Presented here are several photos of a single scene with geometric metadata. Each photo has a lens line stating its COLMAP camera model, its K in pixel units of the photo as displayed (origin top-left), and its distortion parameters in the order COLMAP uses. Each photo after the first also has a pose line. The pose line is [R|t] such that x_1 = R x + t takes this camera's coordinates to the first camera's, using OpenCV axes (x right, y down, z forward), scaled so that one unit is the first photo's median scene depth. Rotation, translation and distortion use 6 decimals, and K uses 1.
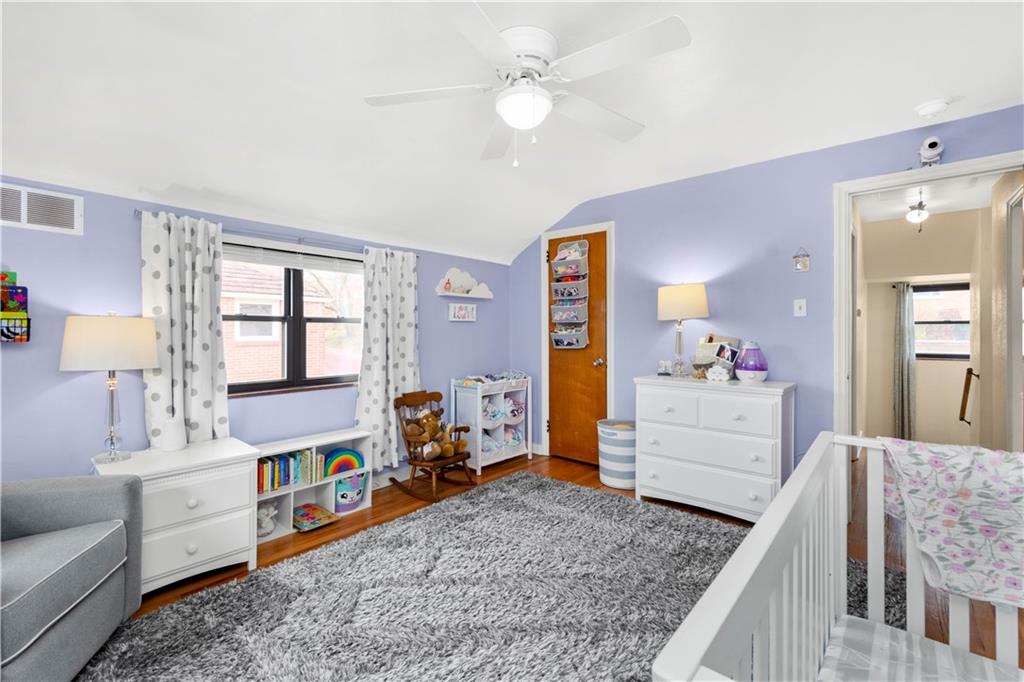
lens RADIAL K [[449.1, 0, 501.4], [0, 449.1, 341.6], [0, 0, 1]] dist [0.009811, -0.000024]
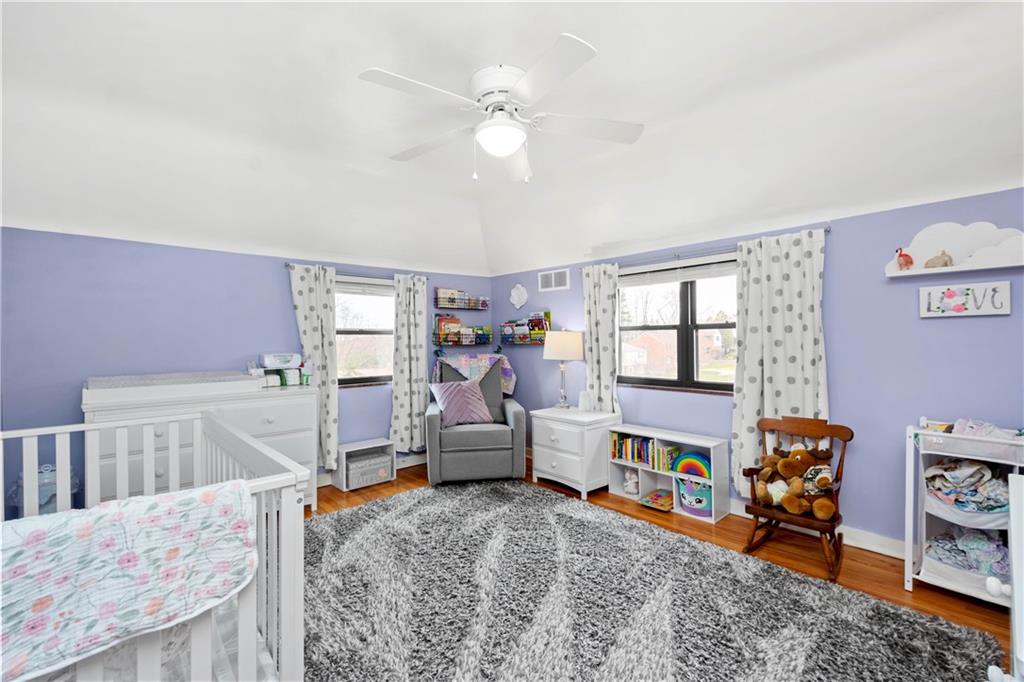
lens RADIAL K [[451.5, 0, 506.7], [0, 451.5, 349.0], [0, 0, 1]] dist [0.003529, -0.000583]
pose [[-0.130309, 0.020428, -0.991263, 0.714910], [-0.014406, 0.999643, 0.022495, -0.013356], [0.991369, 0.017212, -0.129969, 0.711521]]
